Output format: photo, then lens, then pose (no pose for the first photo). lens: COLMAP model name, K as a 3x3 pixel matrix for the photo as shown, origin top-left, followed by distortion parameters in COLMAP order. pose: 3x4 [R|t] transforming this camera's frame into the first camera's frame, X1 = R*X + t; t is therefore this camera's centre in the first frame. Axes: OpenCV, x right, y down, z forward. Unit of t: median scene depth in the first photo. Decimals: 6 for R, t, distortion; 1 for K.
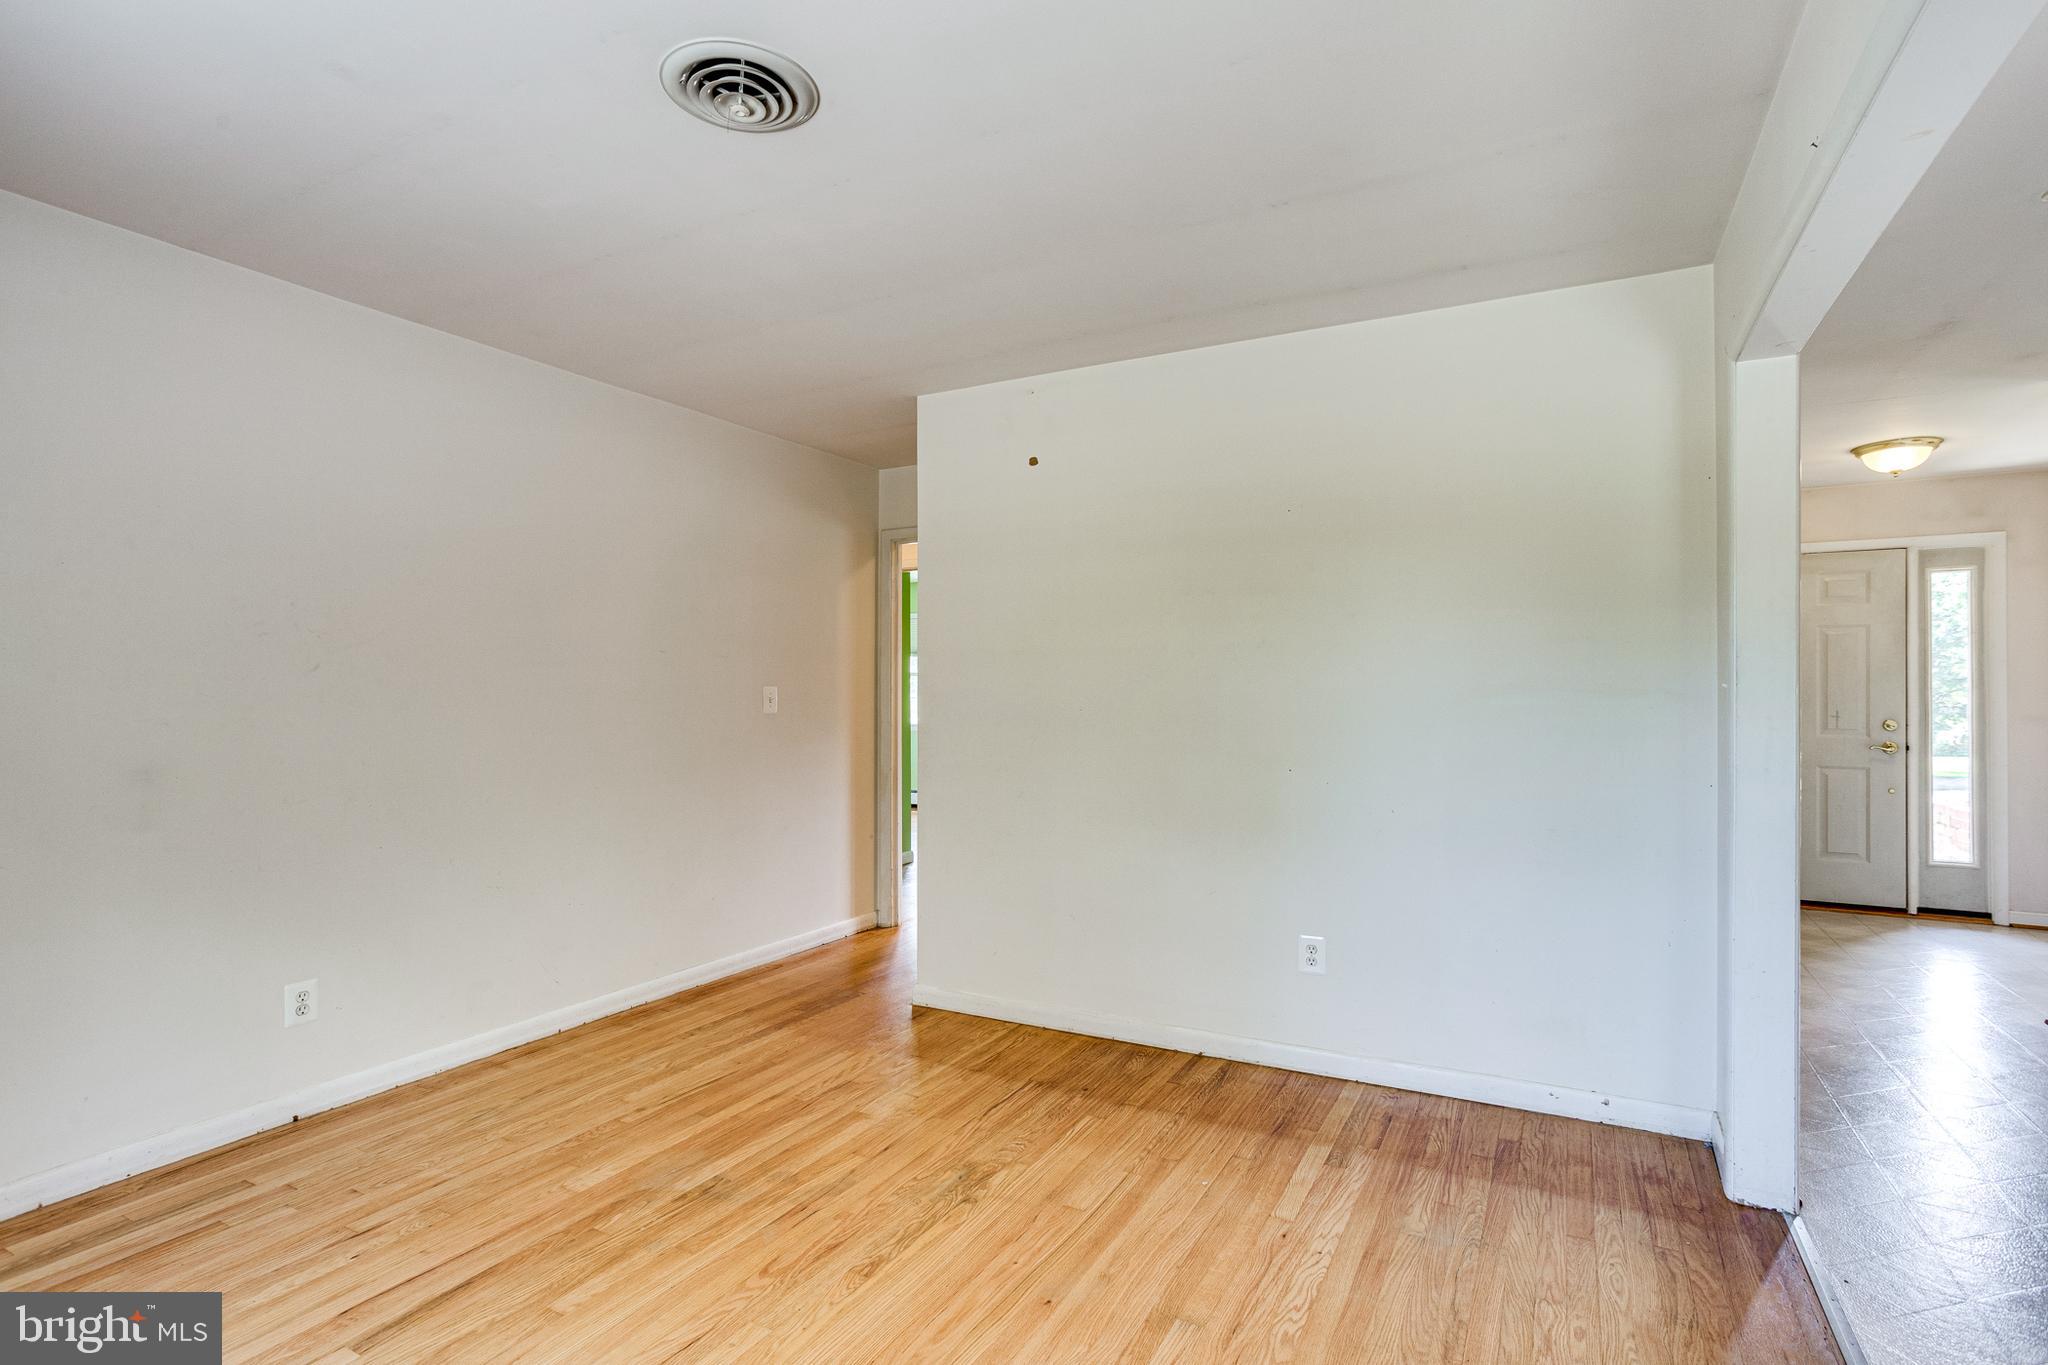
lens RADIAL K [[990.5, 0, 1017.9], [0, 990.5, 676.3], [0, 0, 1]] dist [-0.061891, 0.036171]
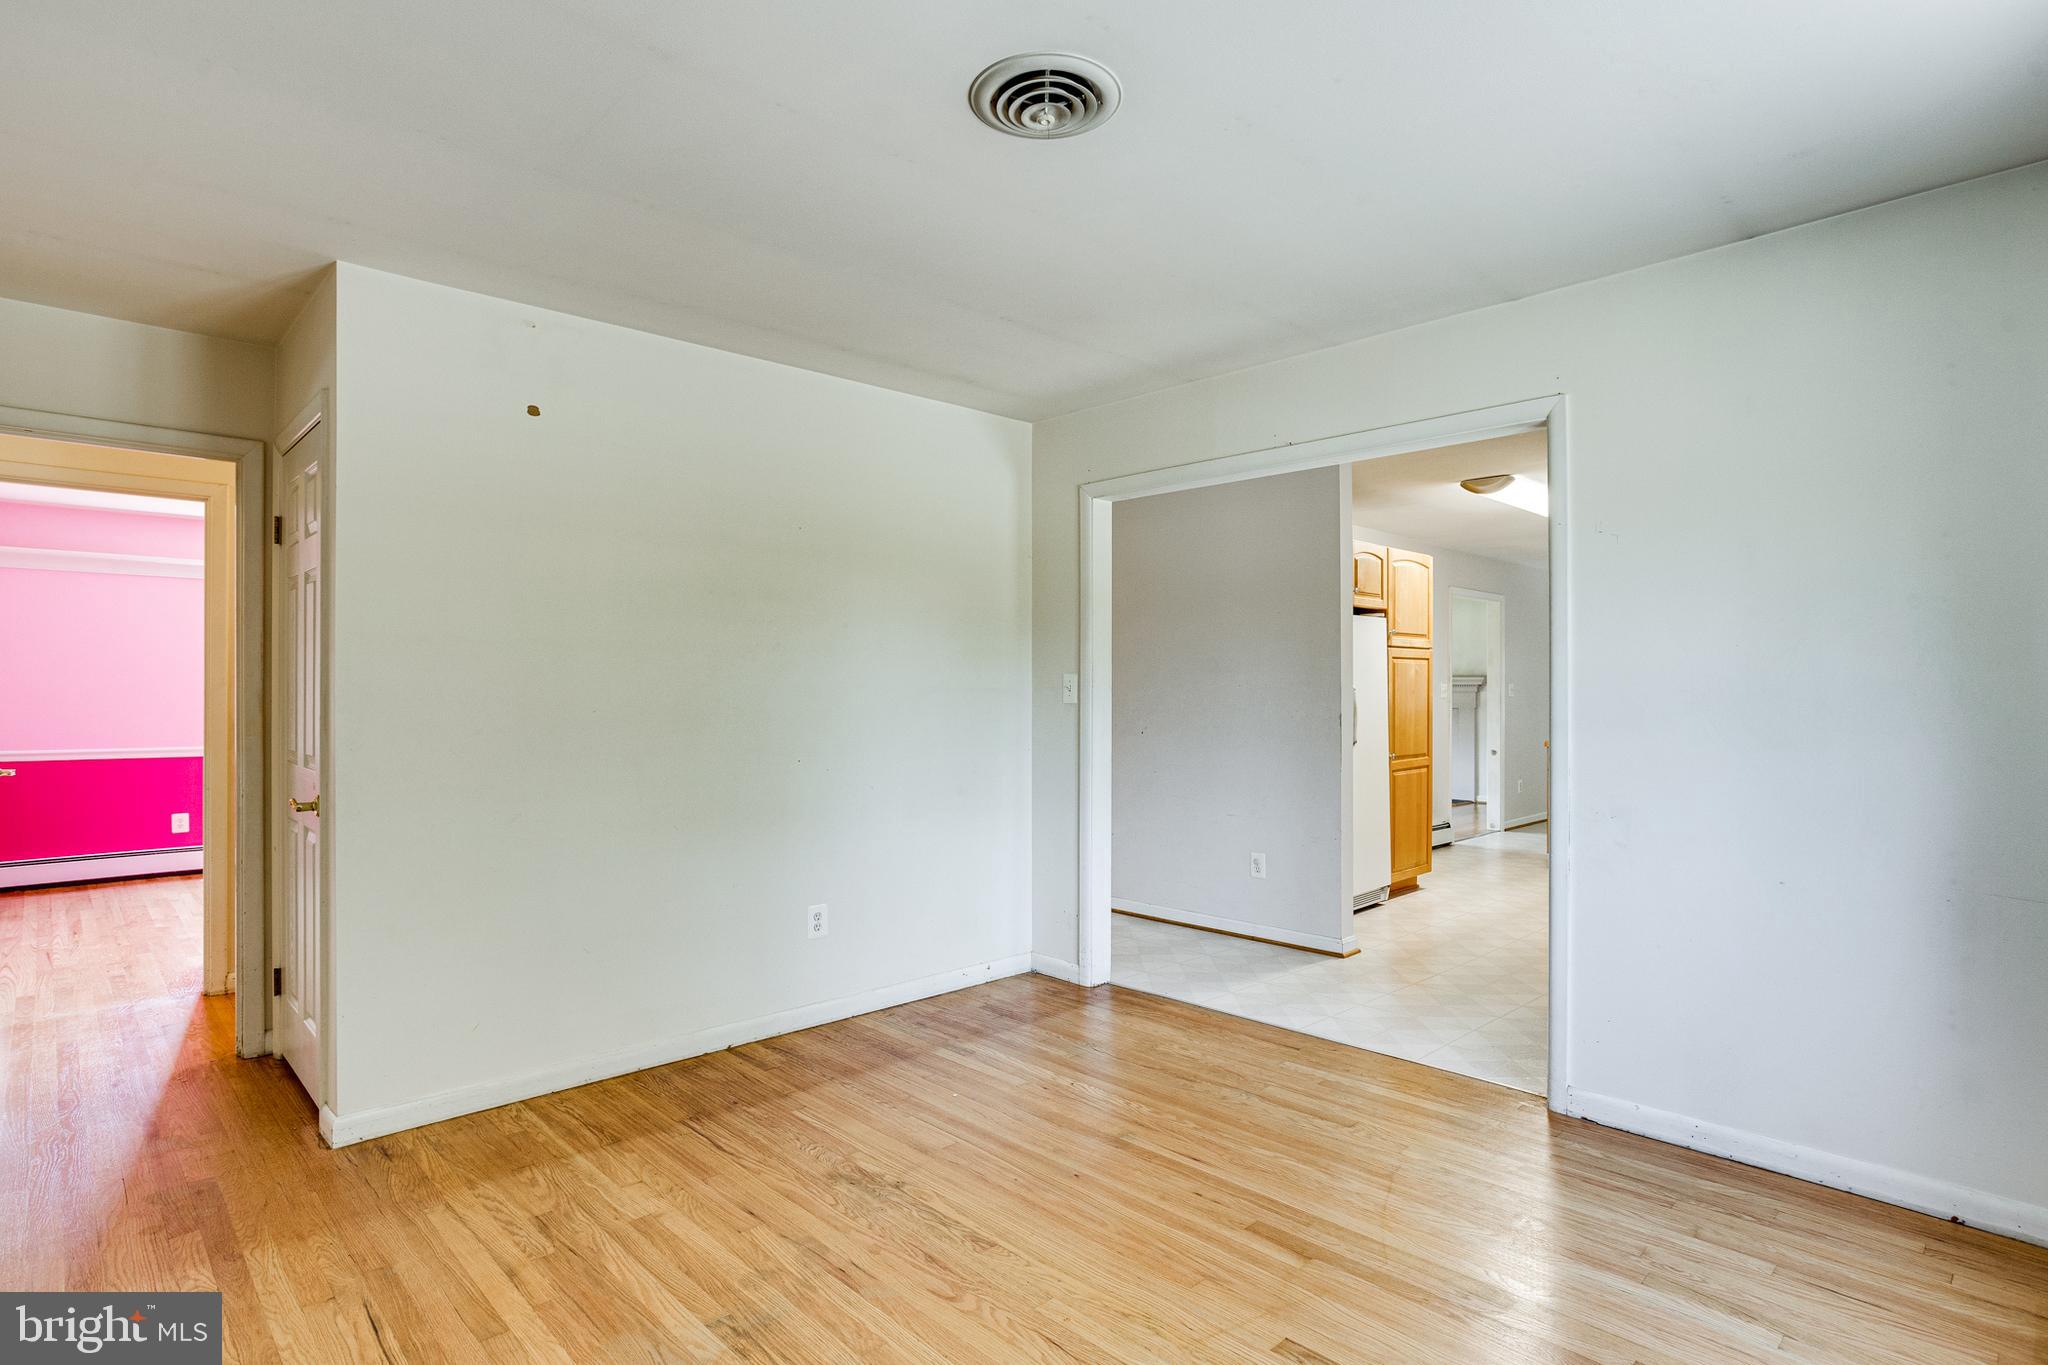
lens RADIAL K [[1043.8, 0, 997.0], [0, 1043.8, 697.6], [0, 0, 1]] dist [-0.080721, 0.044305]
pose [[0.312464, -0.004935, 0.949917, -0.812376], [-0.010986, 0.999901, 0.008809, 0.010220], [-0.949866, -0.013189, 0.312379, 0.444852]]
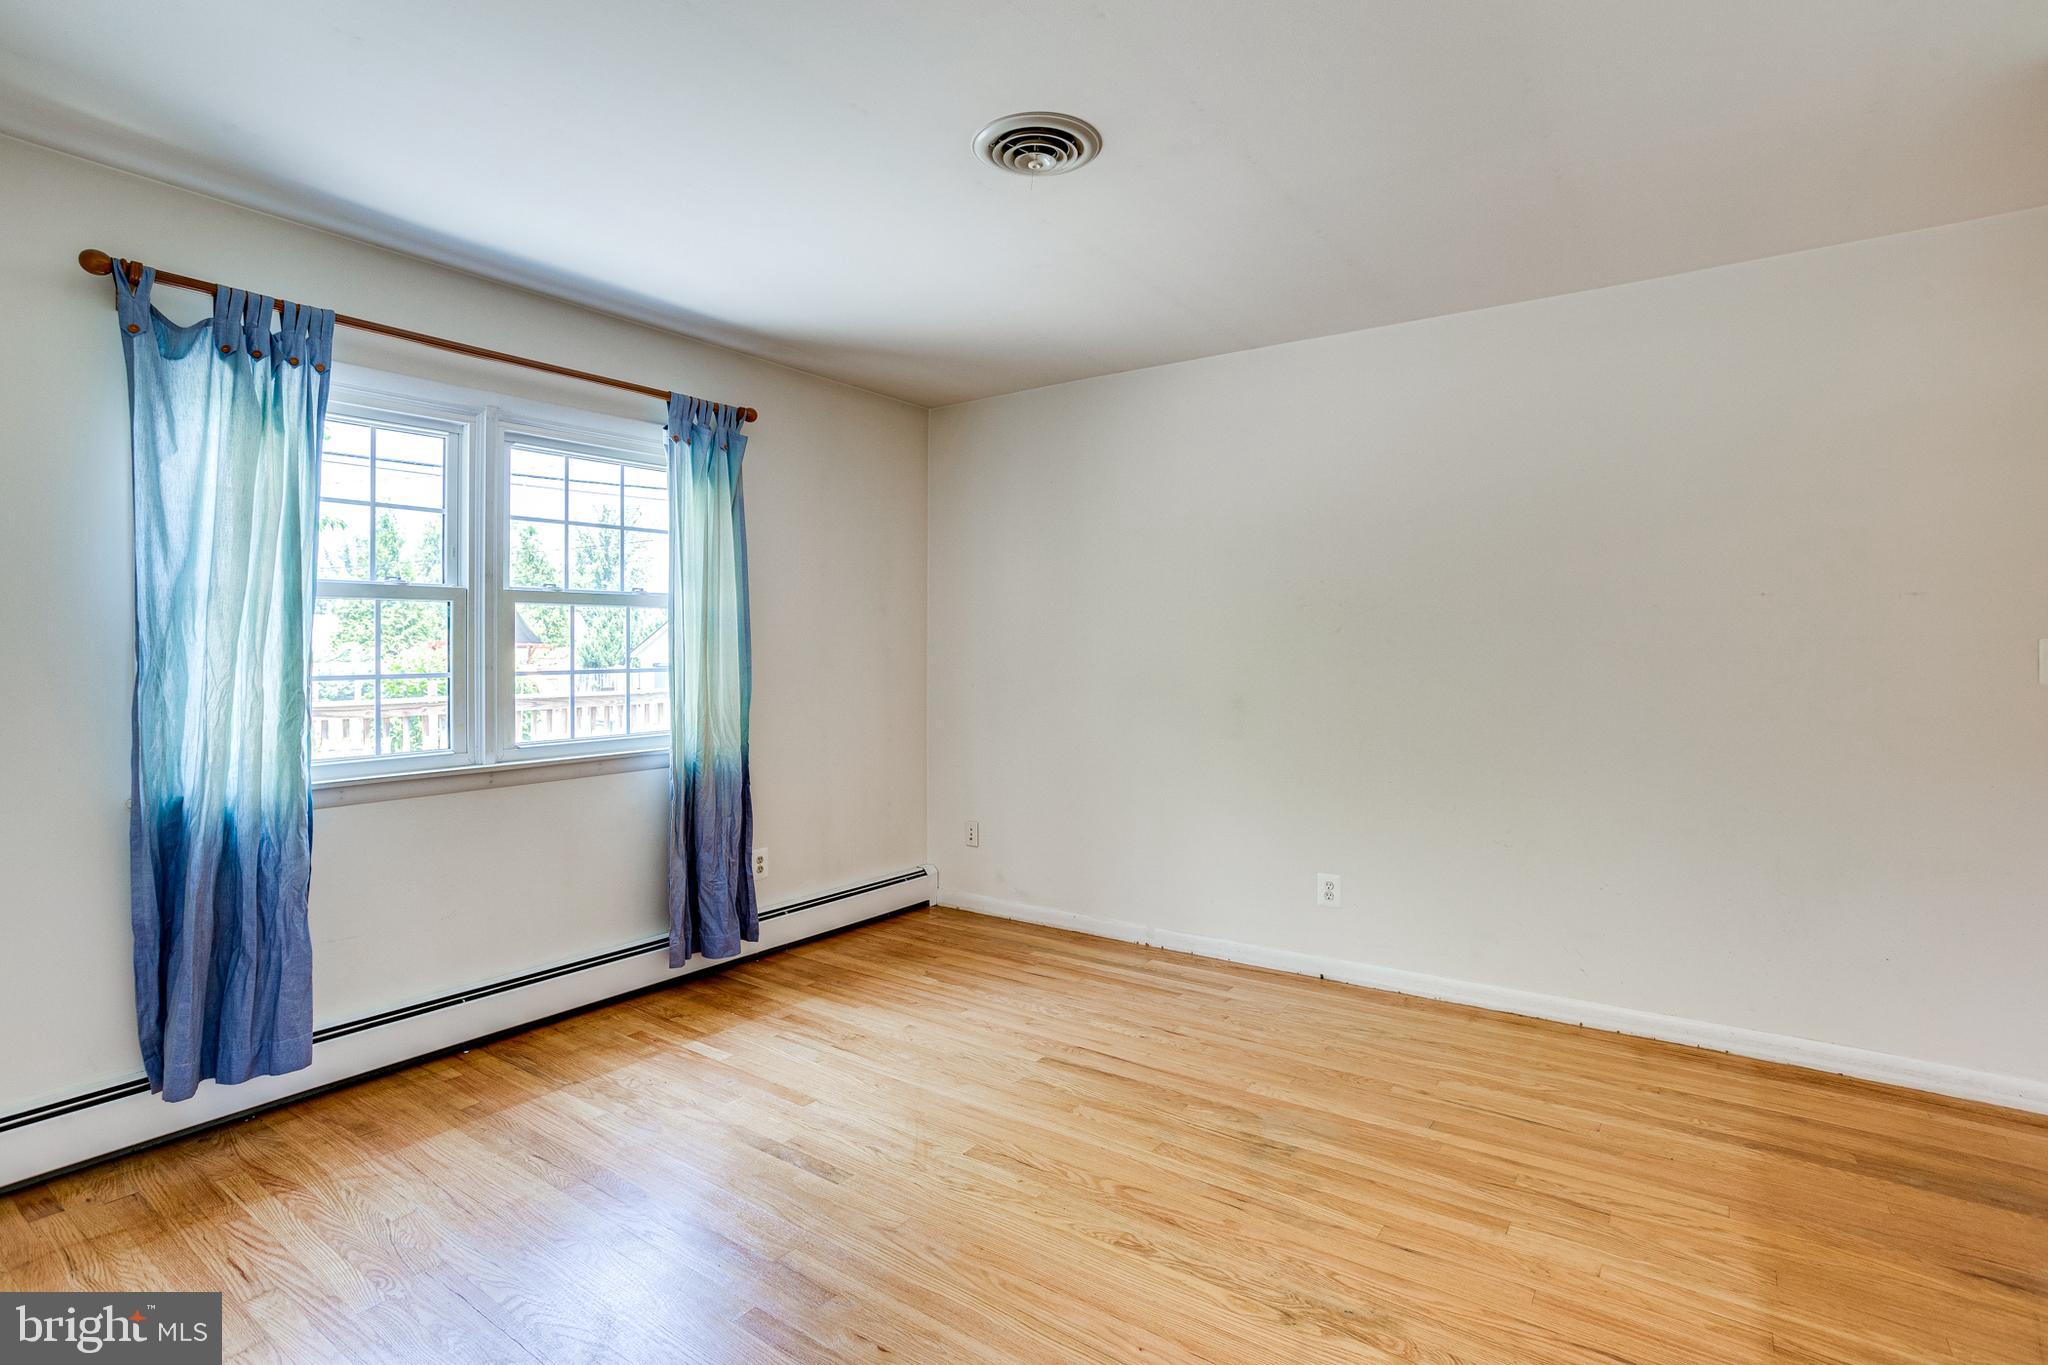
lens RADIAL K [[990.5, 0, 1017.9], [0, 990.5, 676.3], [0, 0, 1]] dist [-0.061891, 0.036171]
pose [[-0.108329, 0.026560, -0.993760, 0.549431], [0.015742, 0.999564, 0.024999, 0.014231], [0.993990, -0.012936, -0.108700, 0.685792]]
